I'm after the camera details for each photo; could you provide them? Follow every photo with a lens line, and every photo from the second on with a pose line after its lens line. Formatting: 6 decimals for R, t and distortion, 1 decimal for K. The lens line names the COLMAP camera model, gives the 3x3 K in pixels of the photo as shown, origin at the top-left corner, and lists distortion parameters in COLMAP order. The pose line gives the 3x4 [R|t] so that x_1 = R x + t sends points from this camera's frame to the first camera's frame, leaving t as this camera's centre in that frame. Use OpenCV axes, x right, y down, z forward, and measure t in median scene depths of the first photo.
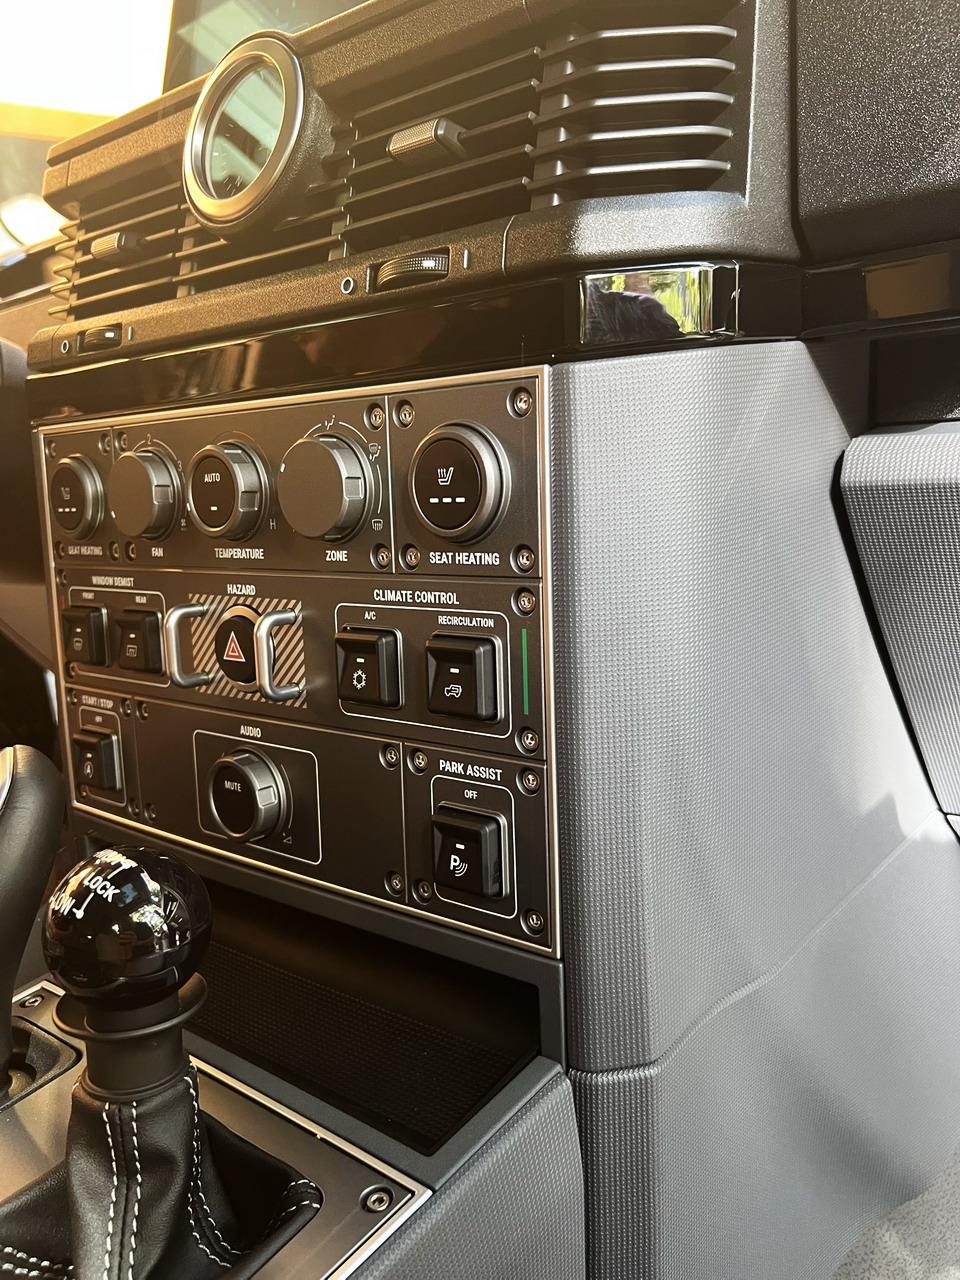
lens RADIAL K [[989.1, 0, 478.1], [0, 989.1, 638.2], [0, 0, 1]] dist [-0.013166, 0.004187]
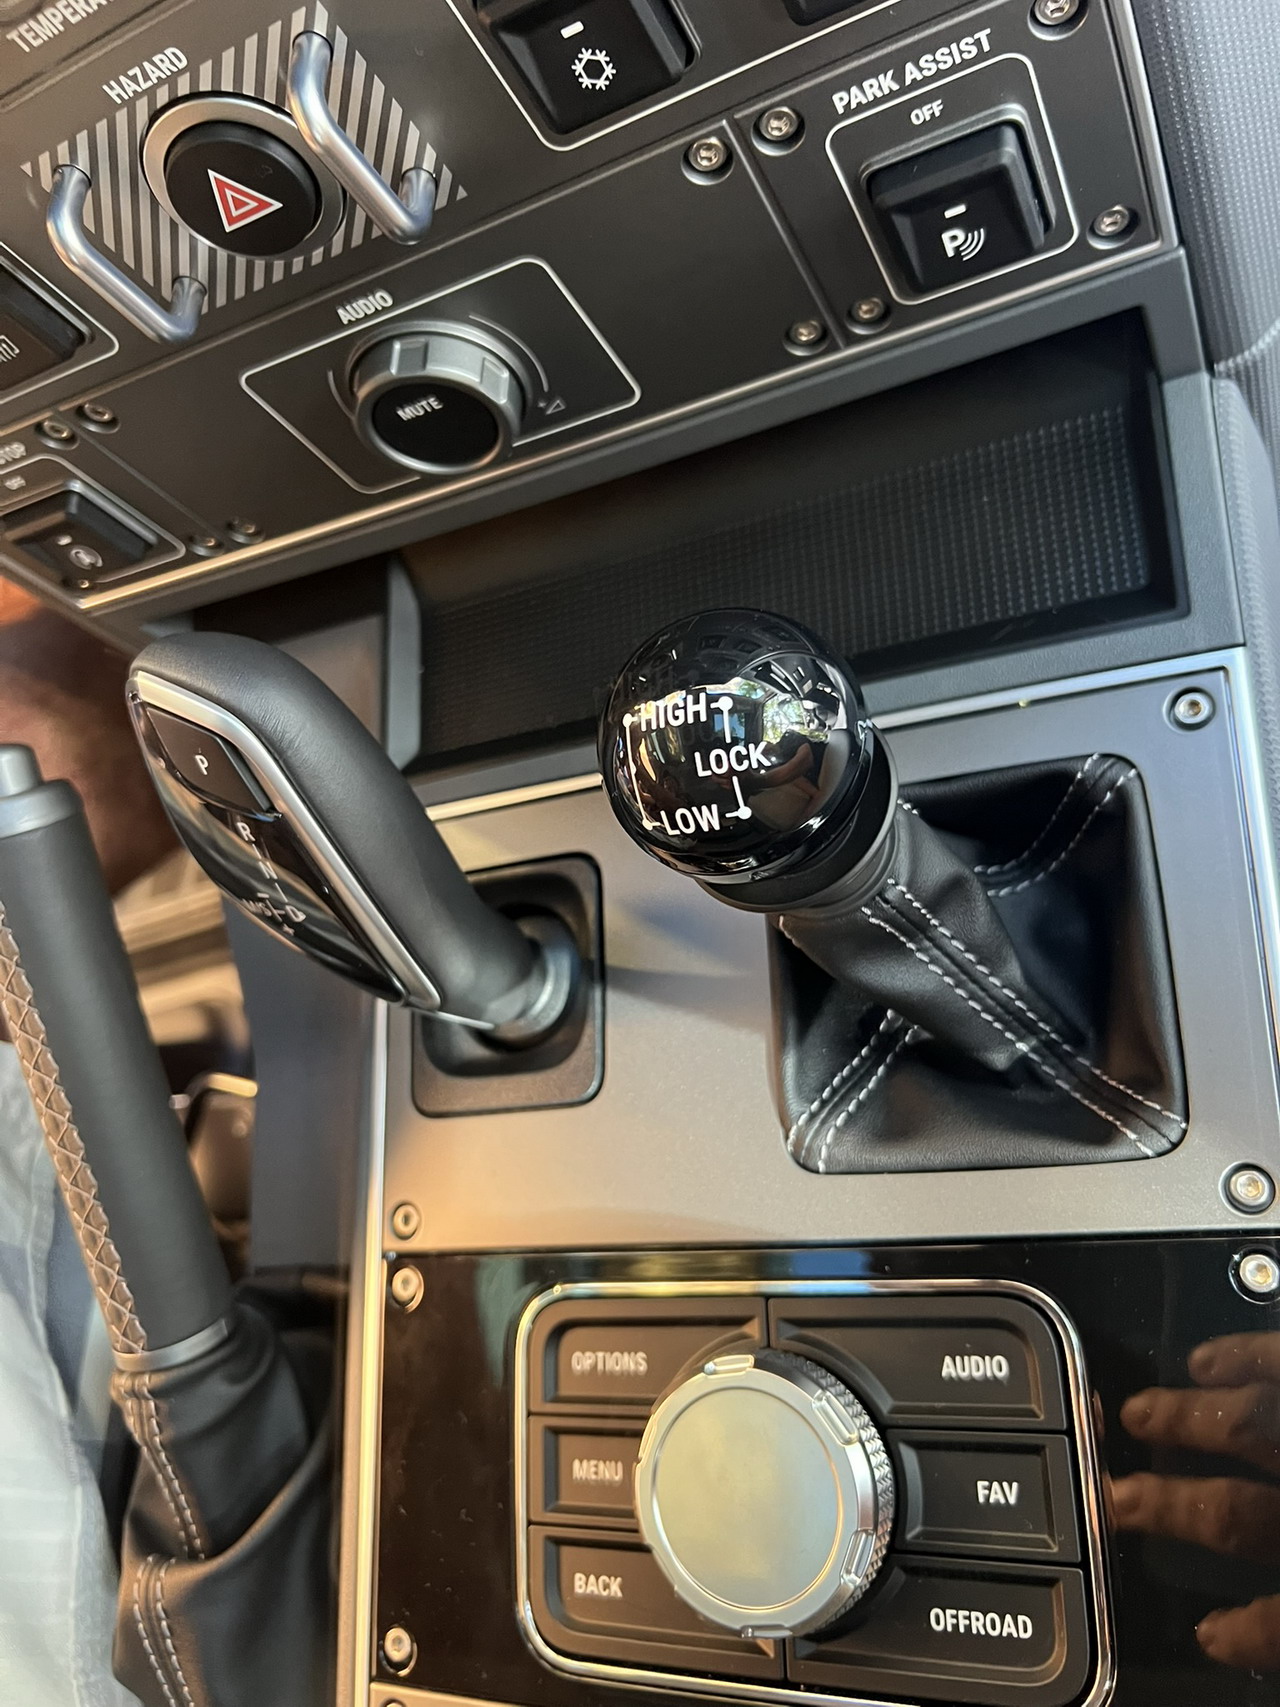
lens RADIAL K [[1319.1, 0, 640.5], [0, 1319.1, 846.7], [0, 0, 1]] dist [-0.013166, 0.004187]
pose [[0.725251, -0.682956, -0.087070, -0.300819], [0.512929, 0.451624, 0.730027, -0.230673], [-0.459254, -0.574114, 0.677849, 0.378590]]
